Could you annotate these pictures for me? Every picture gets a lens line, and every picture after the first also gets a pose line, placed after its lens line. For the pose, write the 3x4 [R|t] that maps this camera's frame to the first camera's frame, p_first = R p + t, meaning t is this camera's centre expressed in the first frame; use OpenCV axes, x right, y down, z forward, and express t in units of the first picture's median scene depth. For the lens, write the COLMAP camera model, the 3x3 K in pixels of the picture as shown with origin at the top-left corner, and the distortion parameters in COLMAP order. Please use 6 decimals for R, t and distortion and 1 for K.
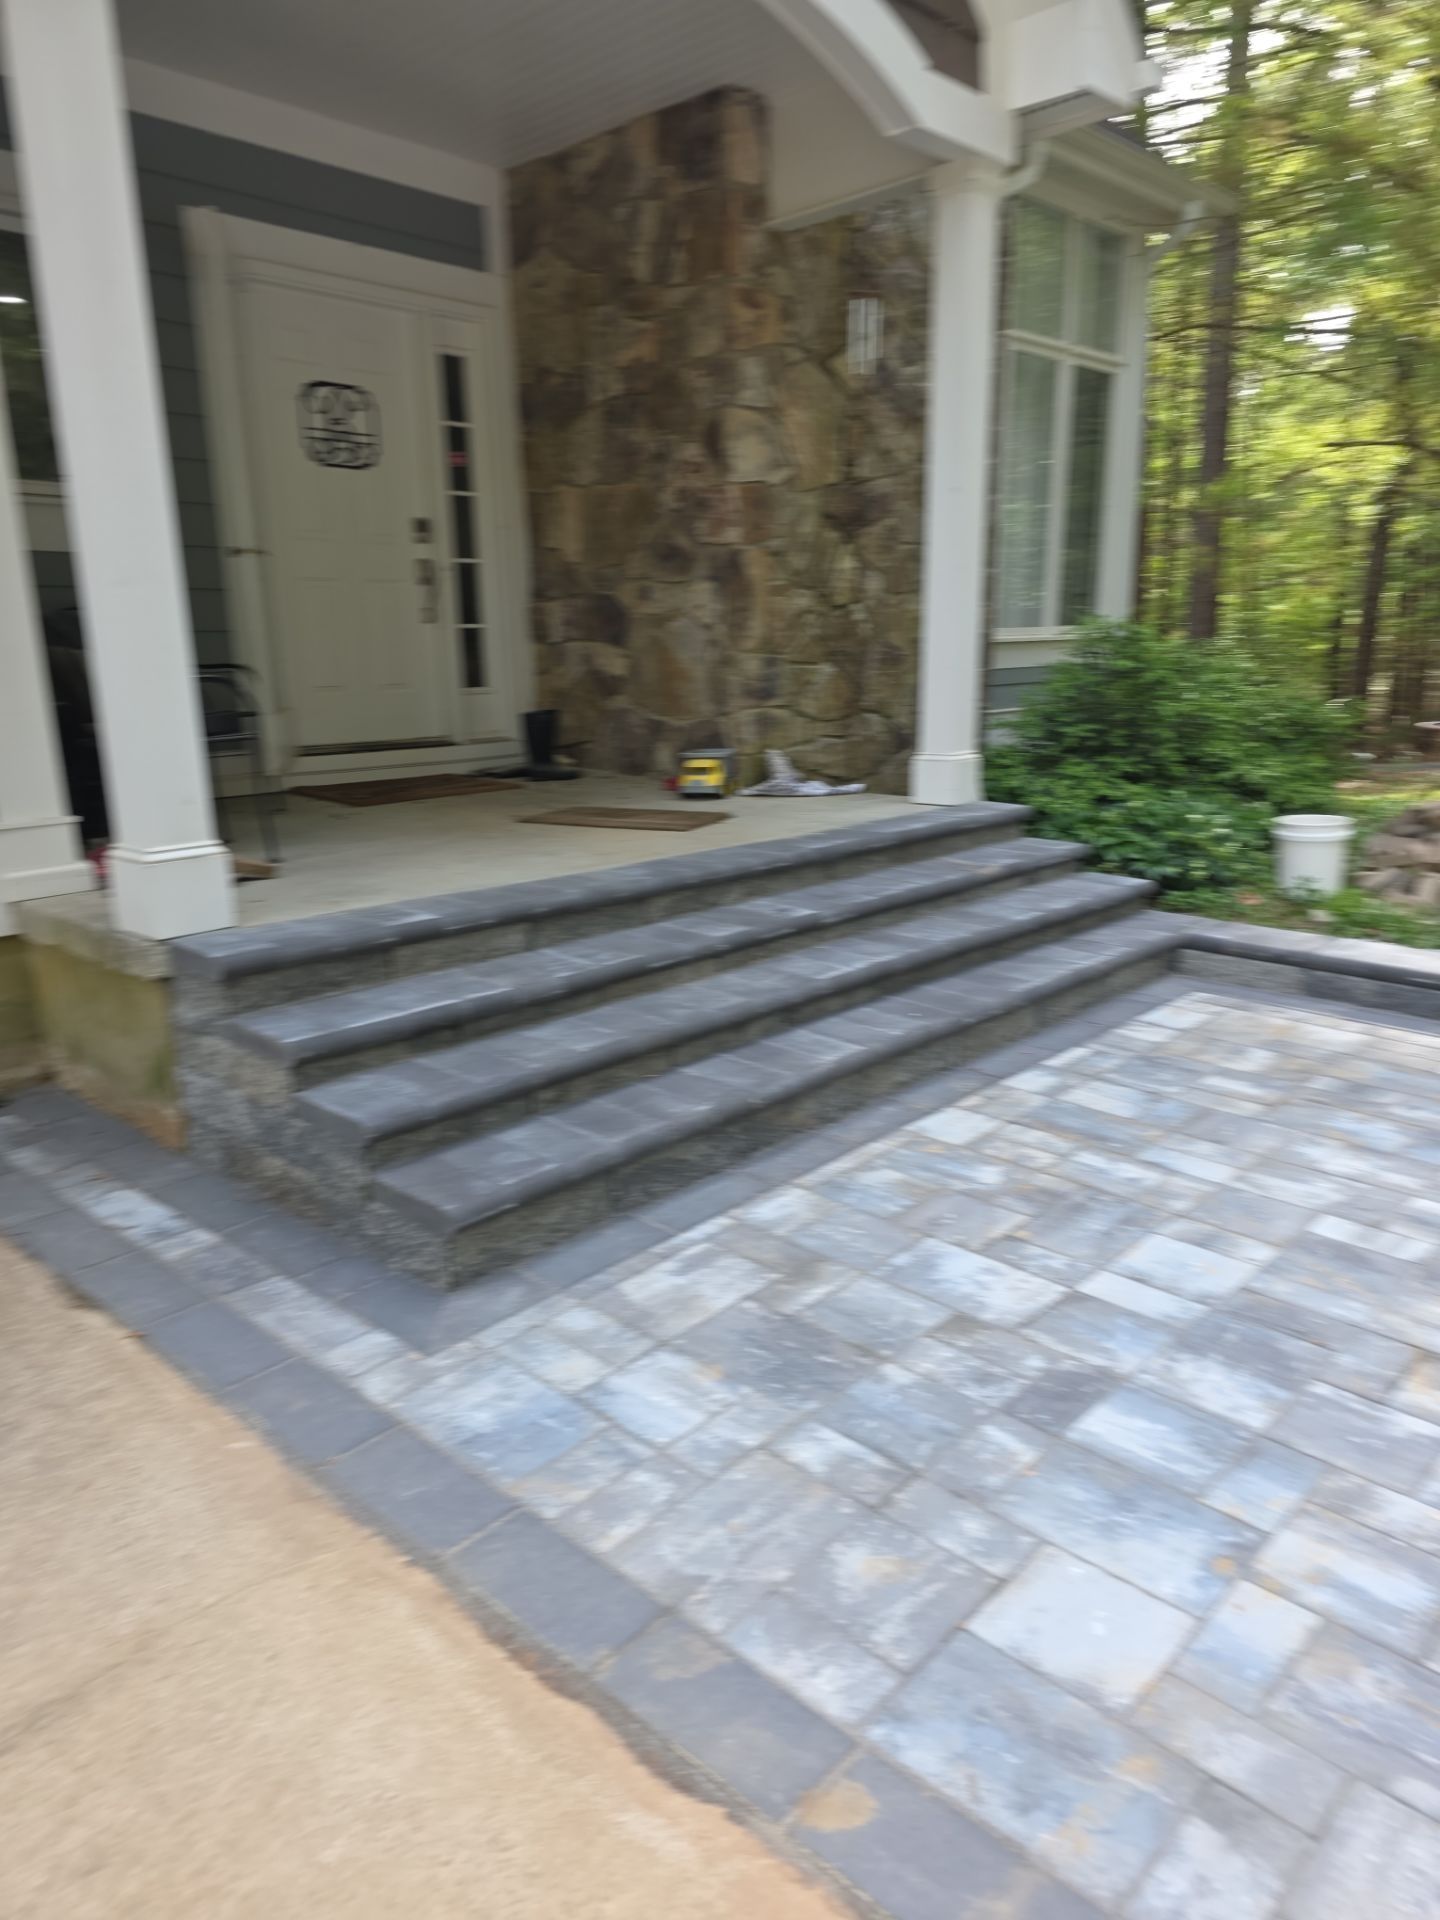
lens RADIAL K [[1289.3, 0, 701.3], [0, 1289.3, 961.5], [0, 0, 1]] dist [0.066997, -0.062130]
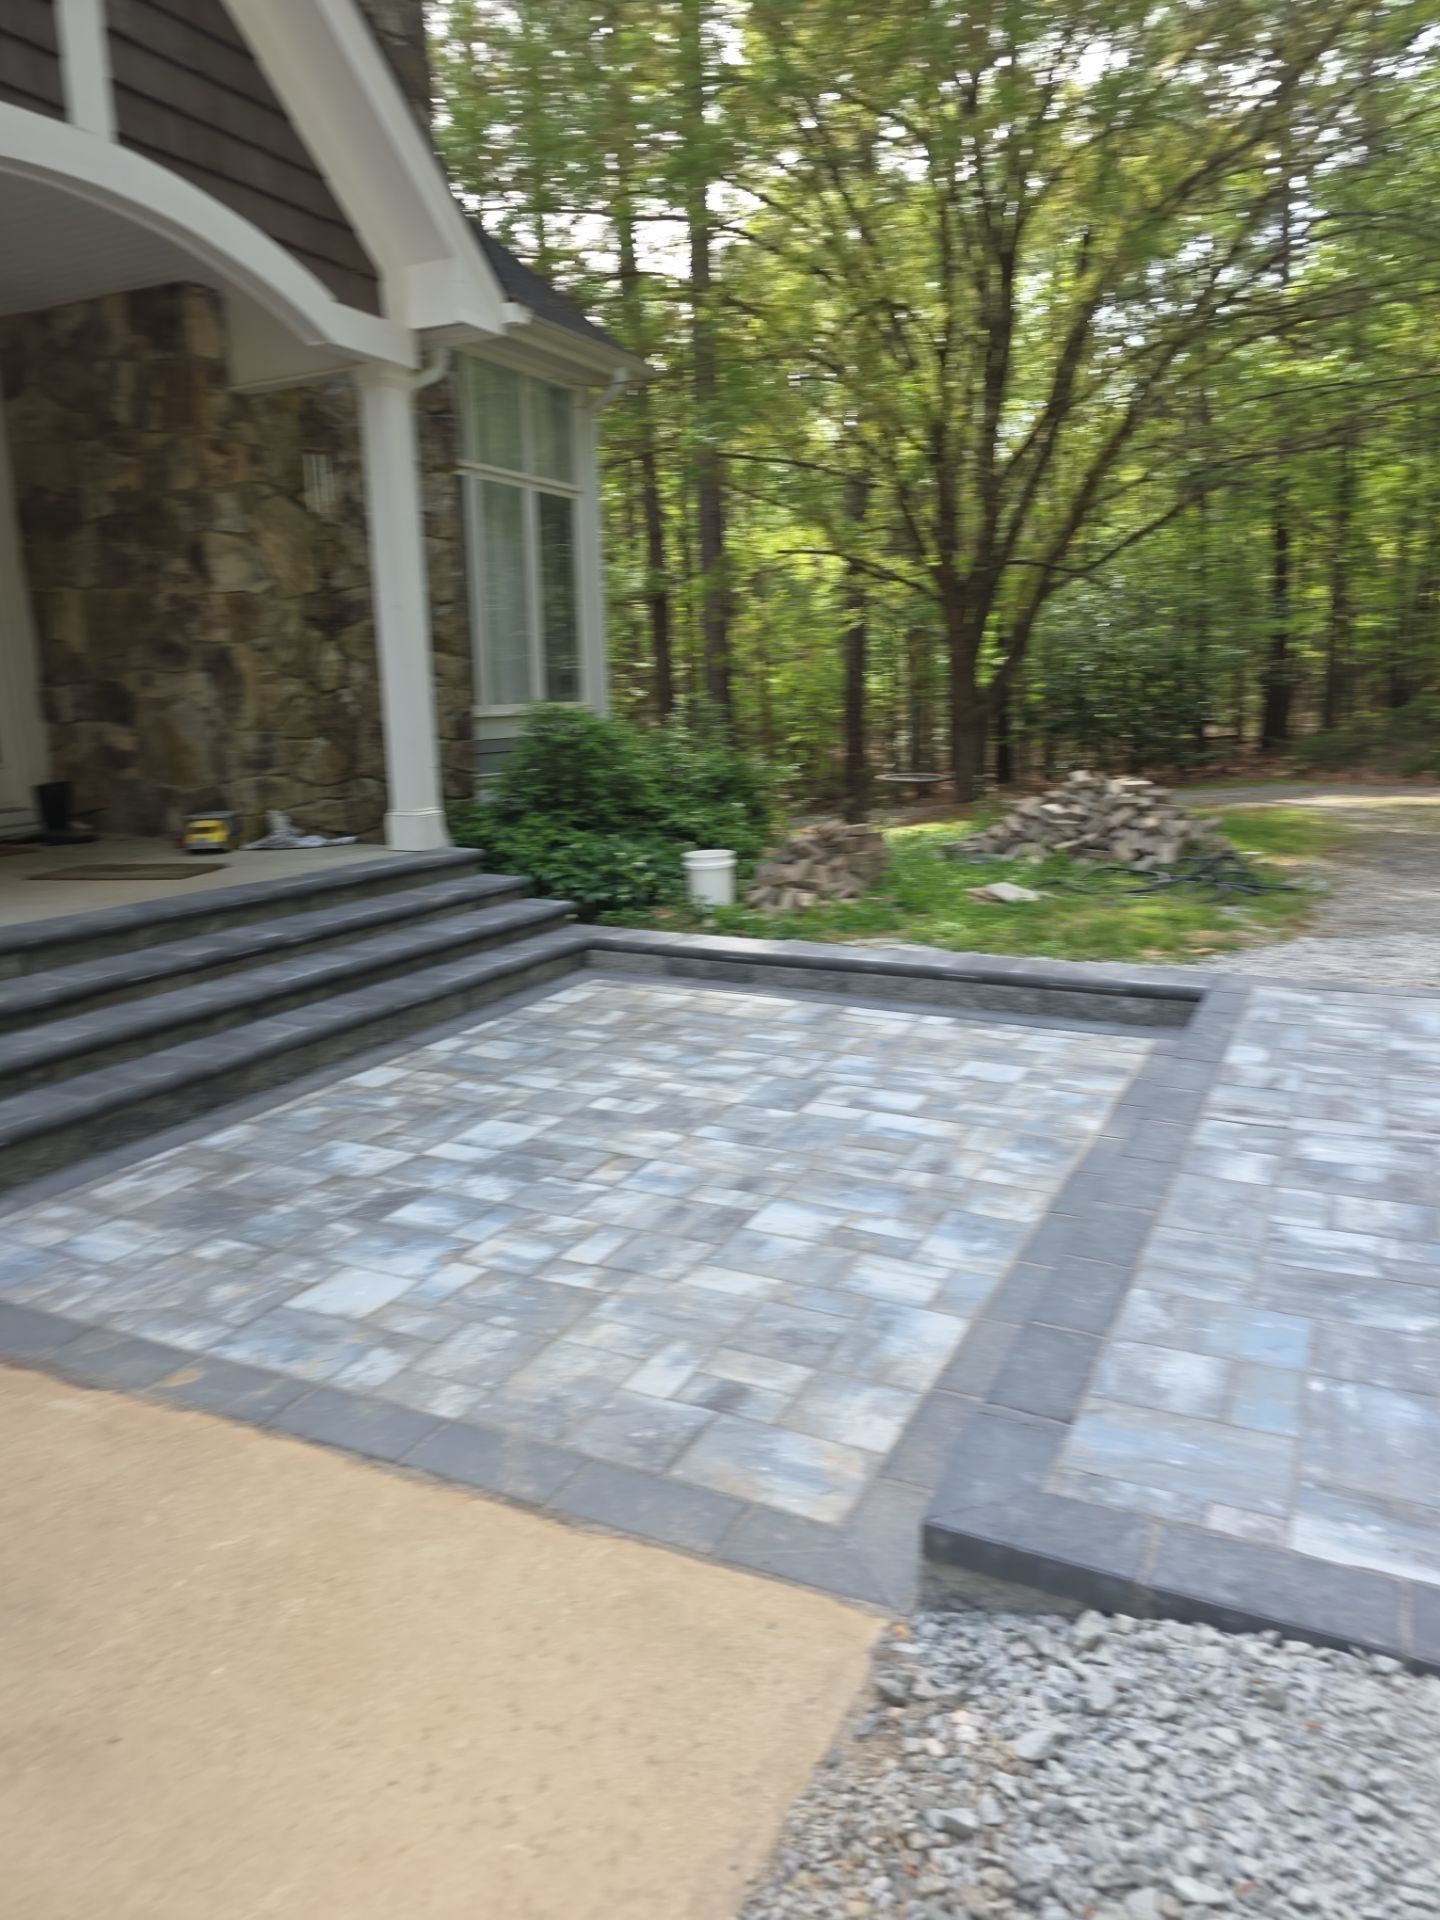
lens RADIAL K [[1298.5, 0, 721.8], [0, 1298.5, 931.1], [0, 0, 1]] dist [0.098115, -0.107766]
pose [[0.950673, -0.059020, 0.304527, 0.114995], [0.079538, 0.995291, -0.055406, 0.070742], [-0.299823, 0.076895, 0.950891, -0.405007]]
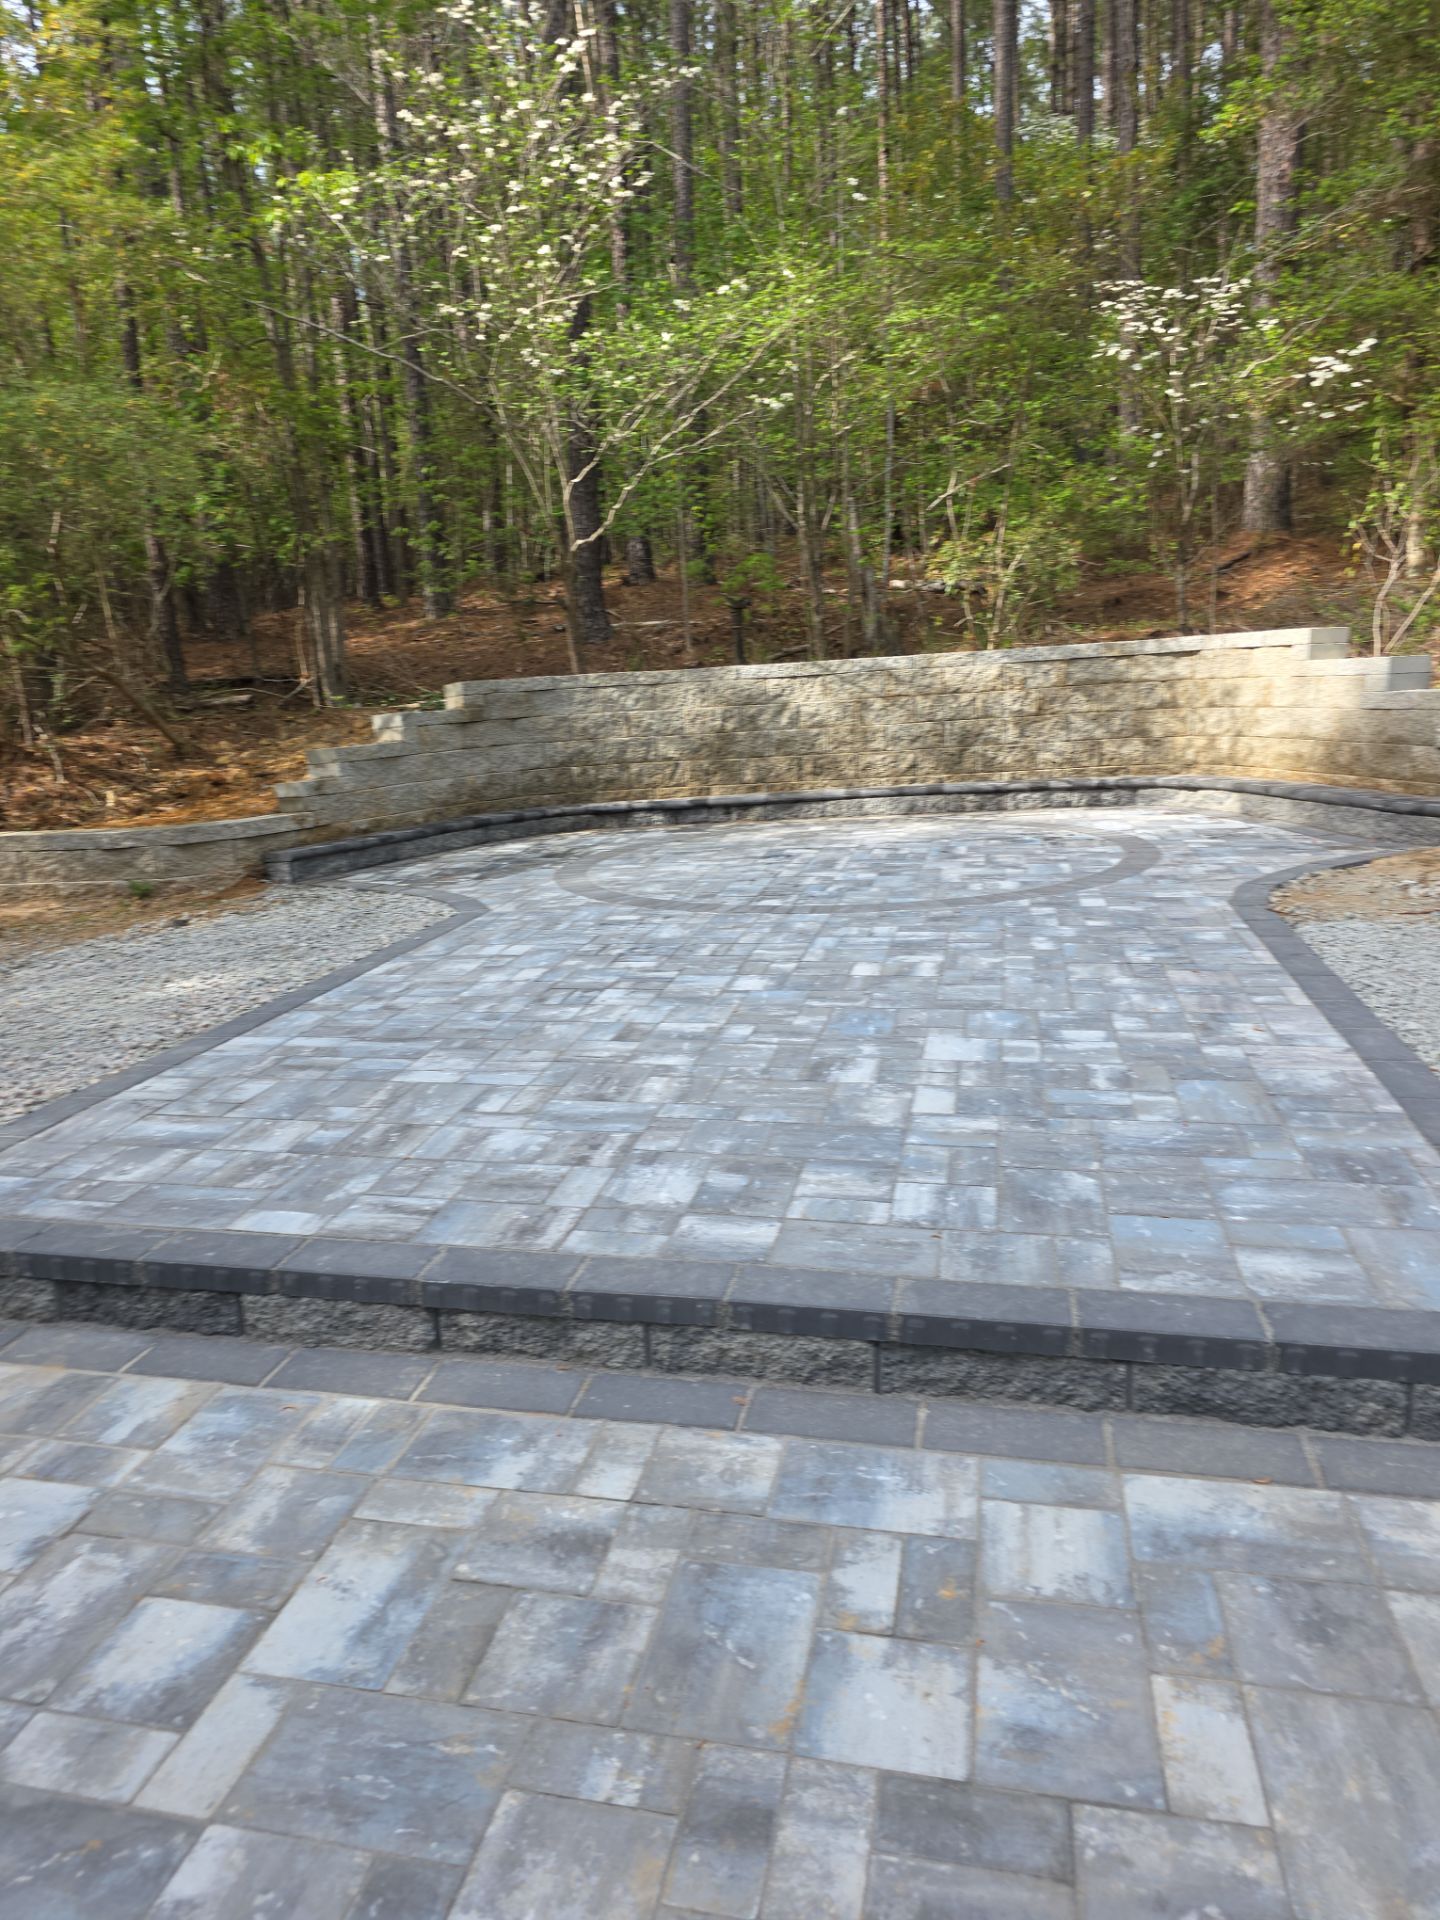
lens RADIAL K [[1279.1, 0, 711.4], [0, 1279.1, 888.5], [0, 0, 1]] dist [0.055409, -0.045530]
pose [[-0.514903, -0.096762, 0.851770, 0.102045], [0.268748, 0.925298, 0.267577, -0.177076], [-0.814032, 0.366688, -0.450434, 0.610882]]
